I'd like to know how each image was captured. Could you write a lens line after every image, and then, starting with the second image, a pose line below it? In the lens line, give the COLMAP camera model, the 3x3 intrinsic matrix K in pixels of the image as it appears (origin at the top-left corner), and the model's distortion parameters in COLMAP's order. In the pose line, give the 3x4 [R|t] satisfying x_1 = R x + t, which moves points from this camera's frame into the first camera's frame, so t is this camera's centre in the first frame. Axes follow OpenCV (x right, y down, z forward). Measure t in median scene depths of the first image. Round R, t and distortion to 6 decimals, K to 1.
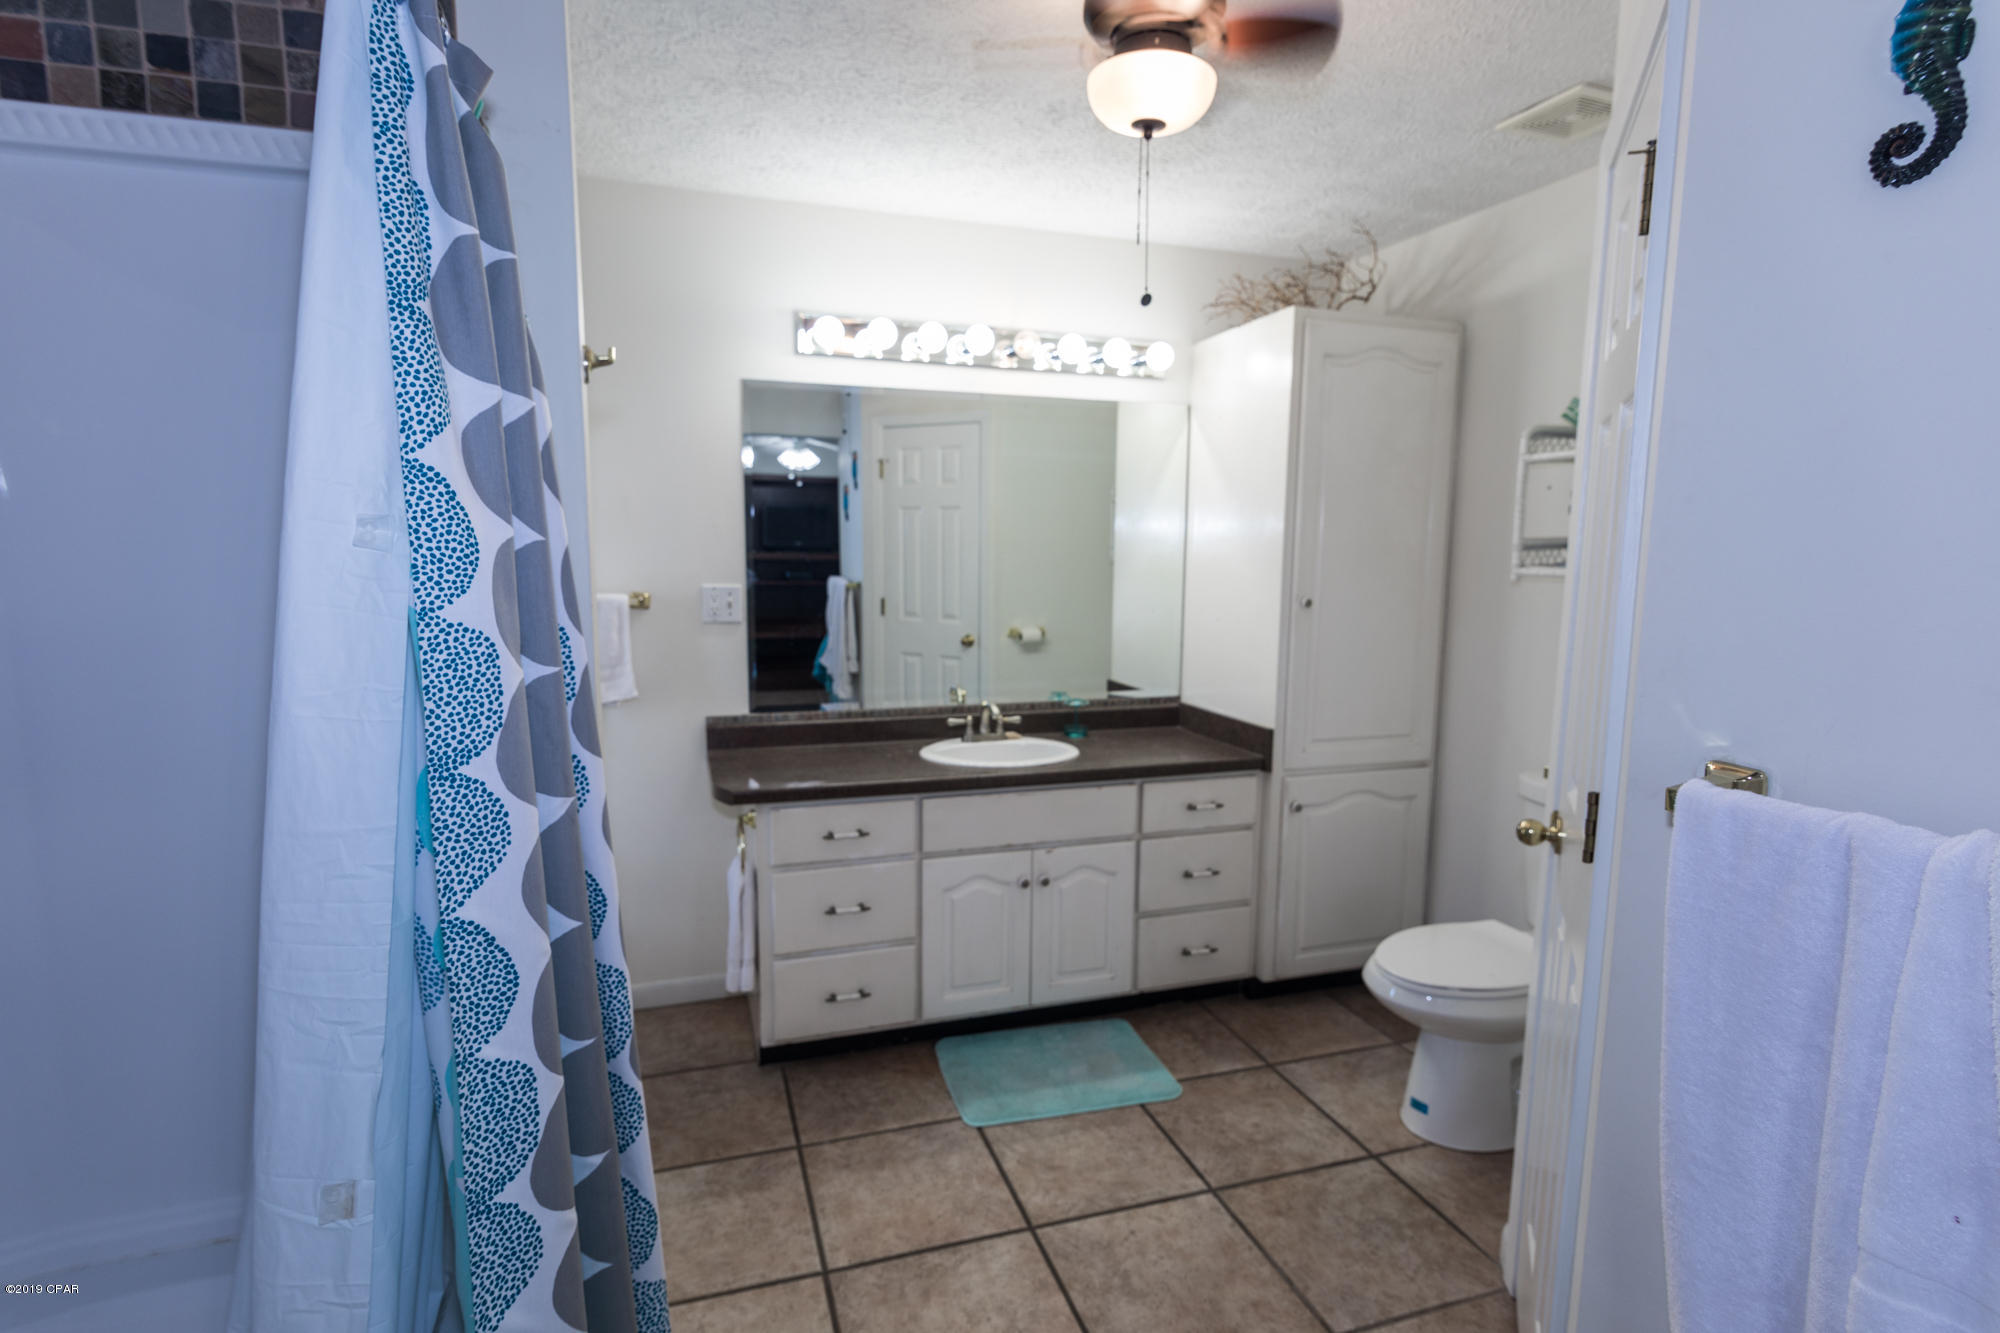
lens RADIAL K [[953.3, 0, 991.5], [0, 953.3, 666.3], [0, 0, 1]] dist [-0.002043, 0.000026]
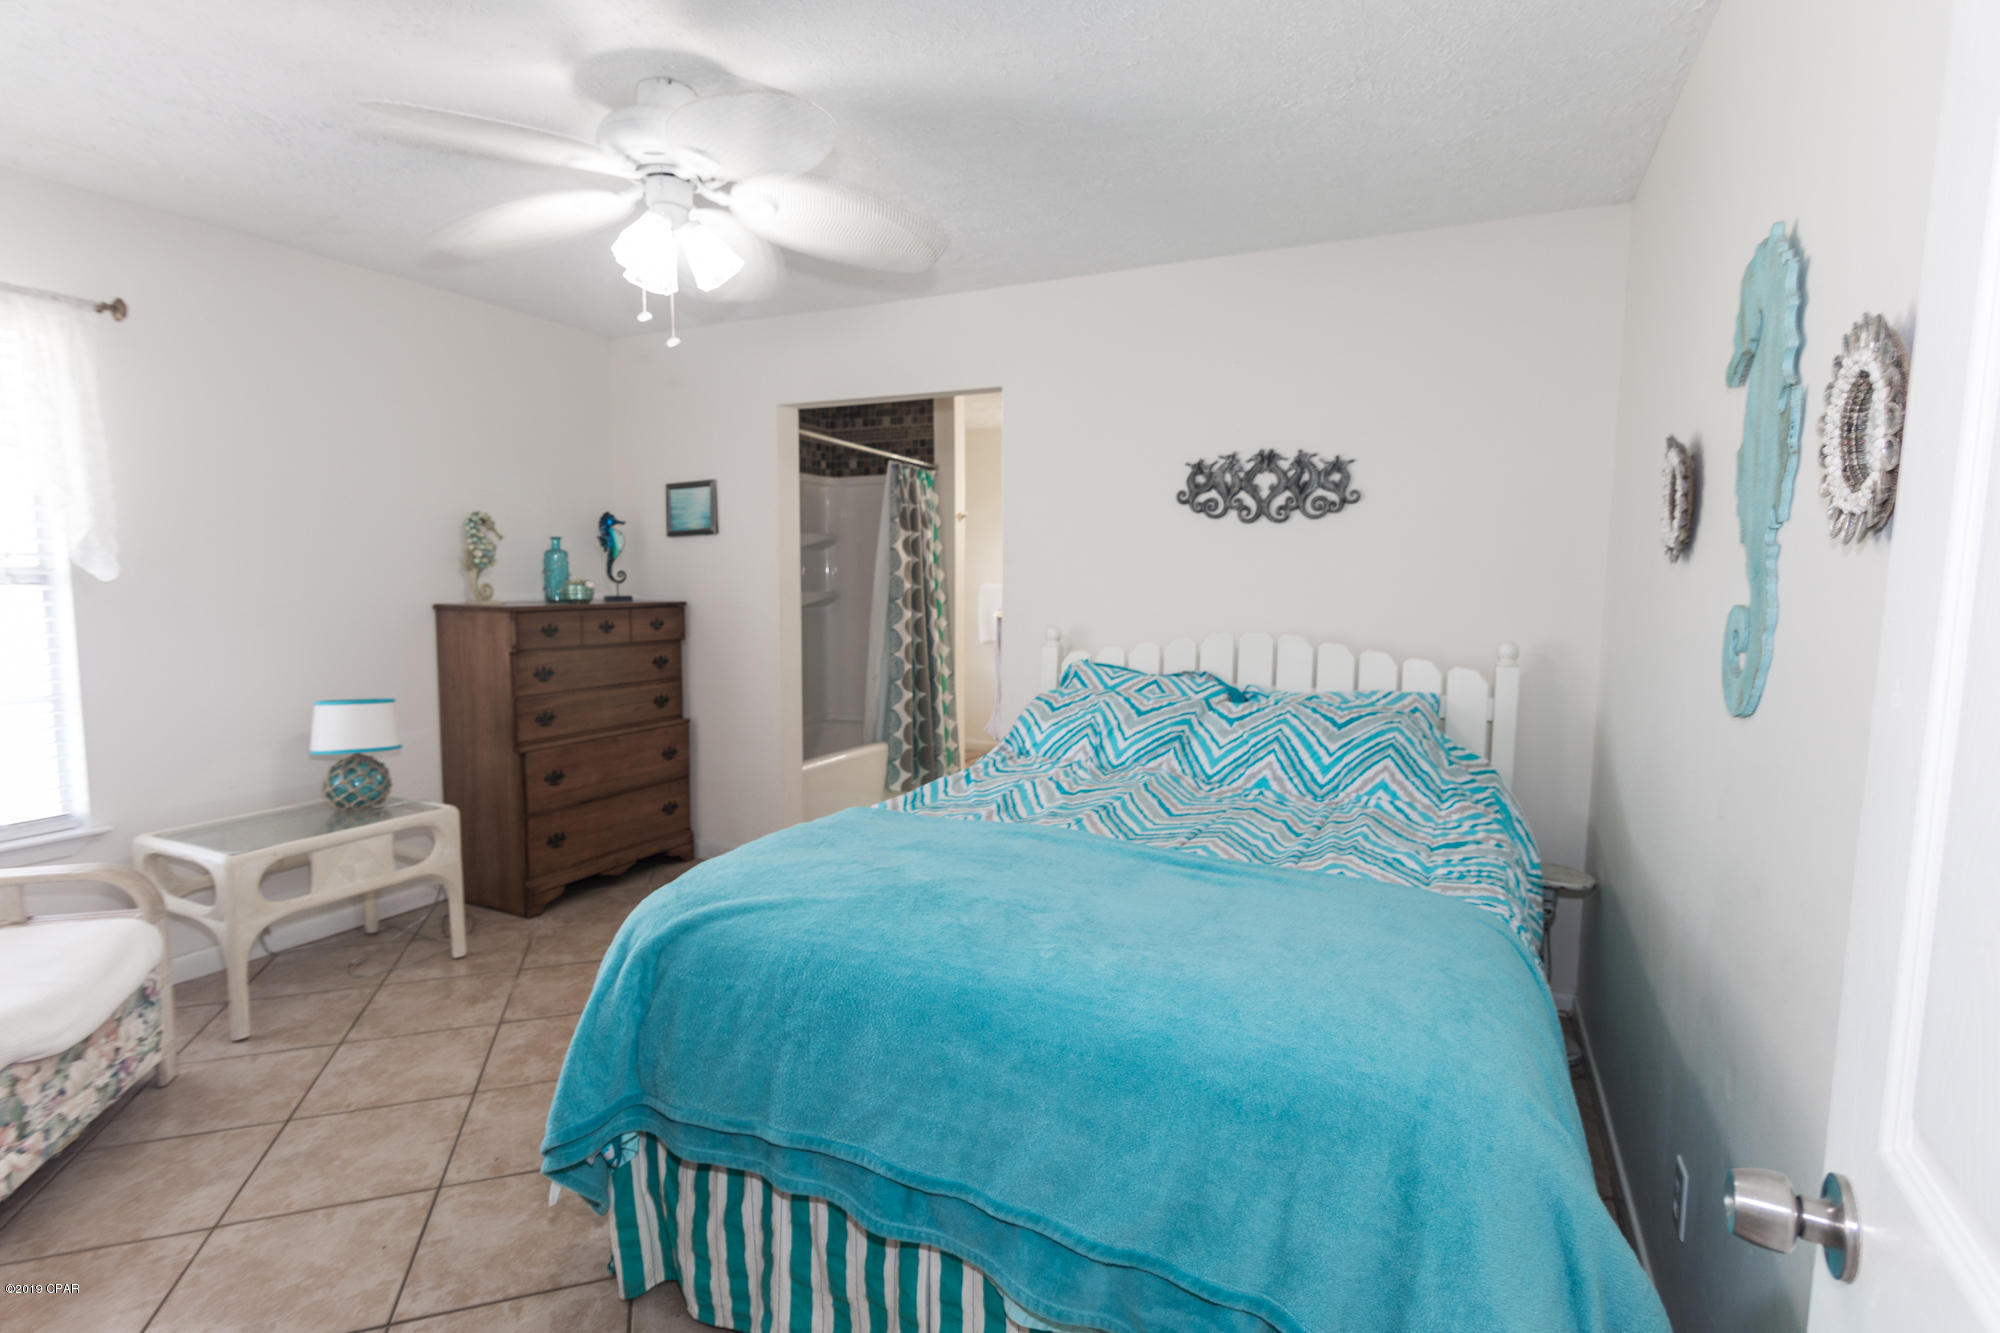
lens RADIAL K [[953.3, 0, 991.5], [0, 953.3, 666.3], [0, 0, 1]] dist [-0.002043, 0.000026]
pose [[0.719235, 0.068909, -0.691341, 3.675166], [-0.086260, 0.996227, 0.009558, 0.377852], [0.689391, 0.052761, 0.722466, -2.589371]]
